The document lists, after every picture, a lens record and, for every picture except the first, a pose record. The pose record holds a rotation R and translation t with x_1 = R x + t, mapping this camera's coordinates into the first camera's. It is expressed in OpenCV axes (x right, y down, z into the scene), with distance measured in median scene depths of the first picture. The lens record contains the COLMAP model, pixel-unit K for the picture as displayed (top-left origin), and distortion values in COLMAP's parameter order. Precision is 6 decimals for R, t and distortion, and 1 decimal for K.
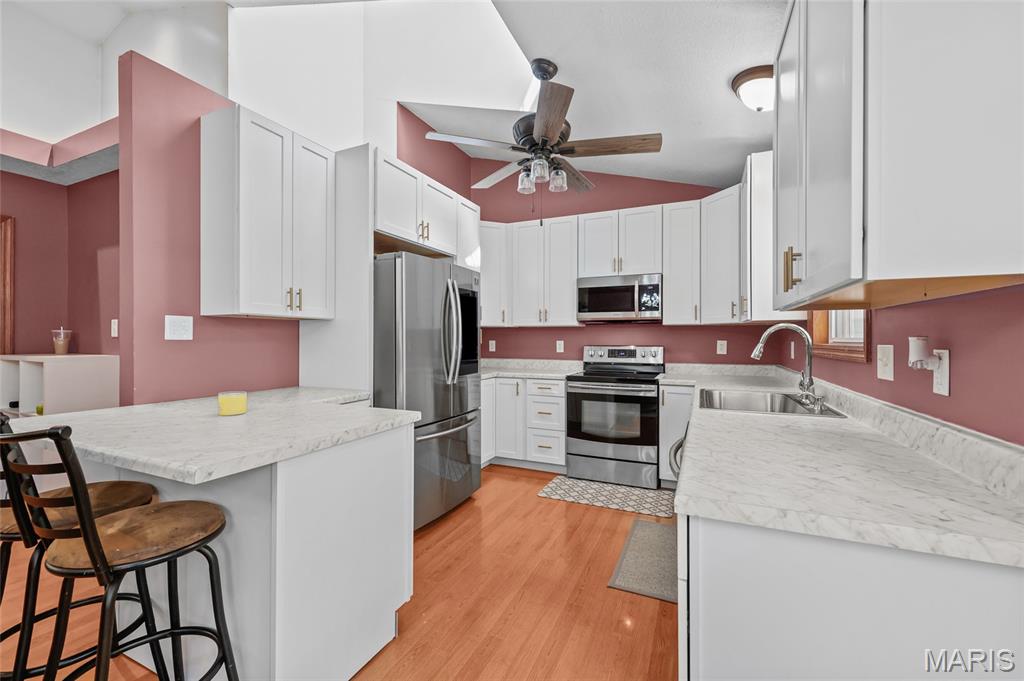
lens RADIAL K [[413.0, 0, 504.8], [0, 413.0, 341.0], [0, 0, 1]] dist [-0.000245, 0.000563]
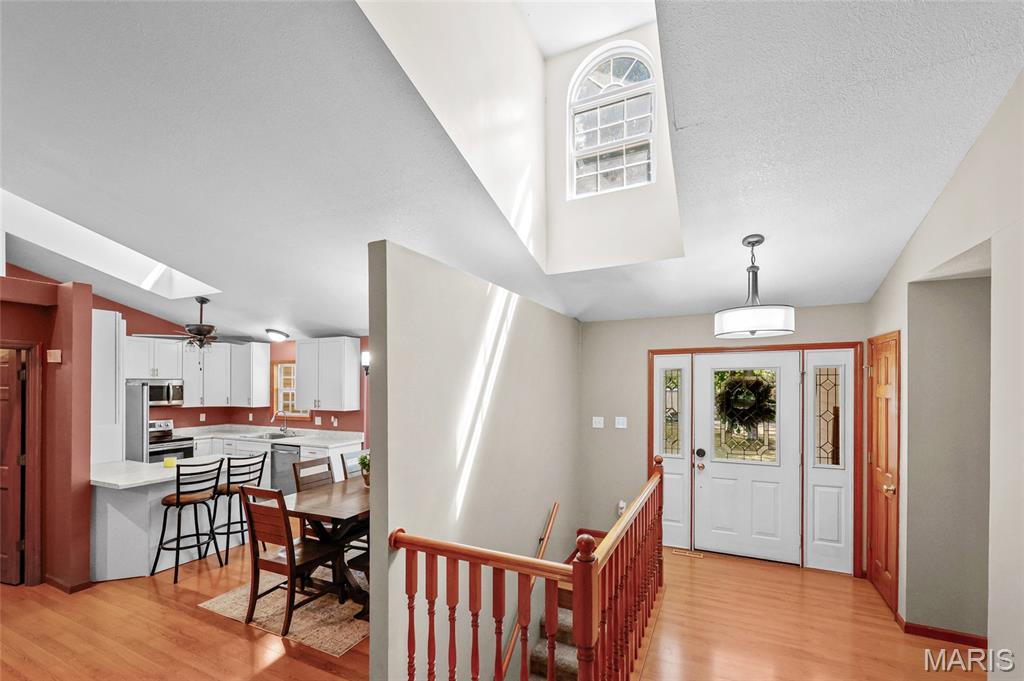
lens RADIAL K [[413.0, 0, 517.2], [0, 413.0, 382.0], [0, 0, 1]] dist [-0.000245, 0.000563]
pose [[0.005495, 0.004025, 0.999977, -1.402818], [0.004288, 0.999983, -0.004049, -0.135779], [-0.999976, 0.004311, 0.005477, -0.473108]]
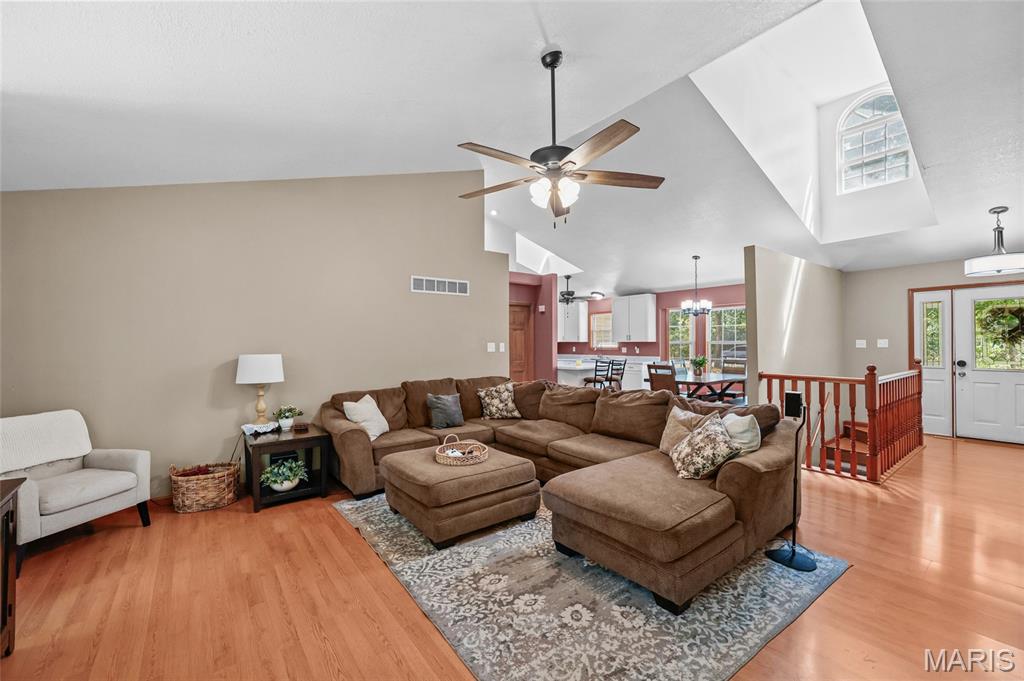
lens RADIAL K [[413.0, 0, 513.5], [0, 413.0, 339.5], [0, 0, 1]] dist [-0.000245, 0.000563]
pose [[0.455059, 0.006880, 0.890435, -2.380358], [0.007136, 0.999910, -0.011373, -0.022845], [-0.890433, 0.011529, 0.454969, -0.193470]]
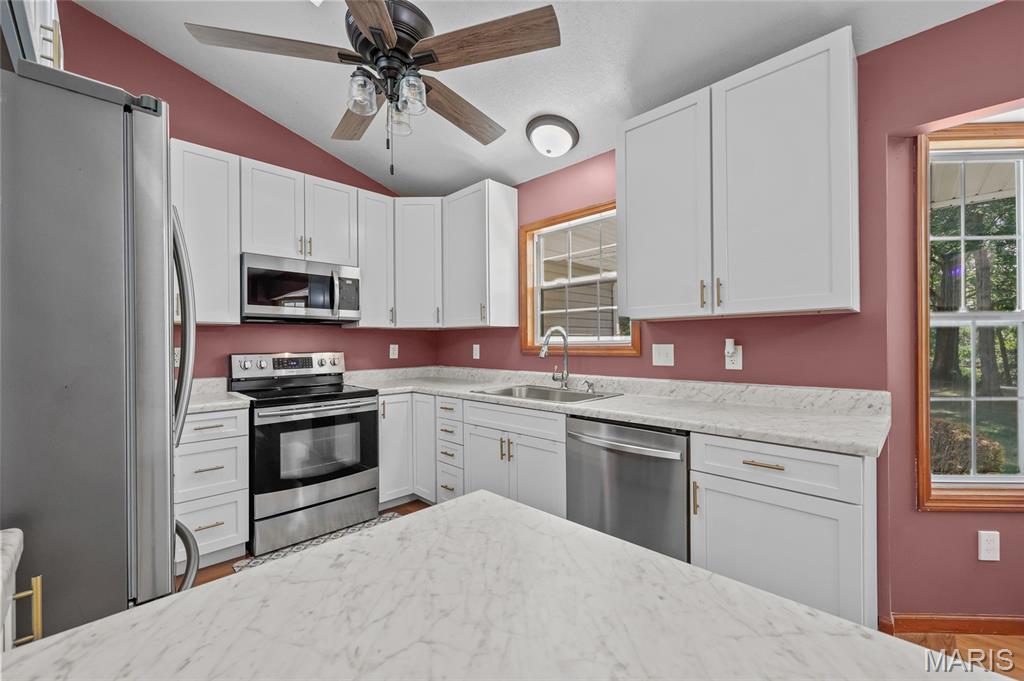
lens RADIAL K [[413.0, 0, 519.0], [0, 413.0, 343.1], [0, 0, 1]] dist [-0.000245, 0.000563]
pose [[0.340843, -0.000993, 0.940120, -0.313060], [0.012355, 0.999918, -0.003423, 0.001798], [-0.940039, 0.012782, 0.340828, 0.384271]]
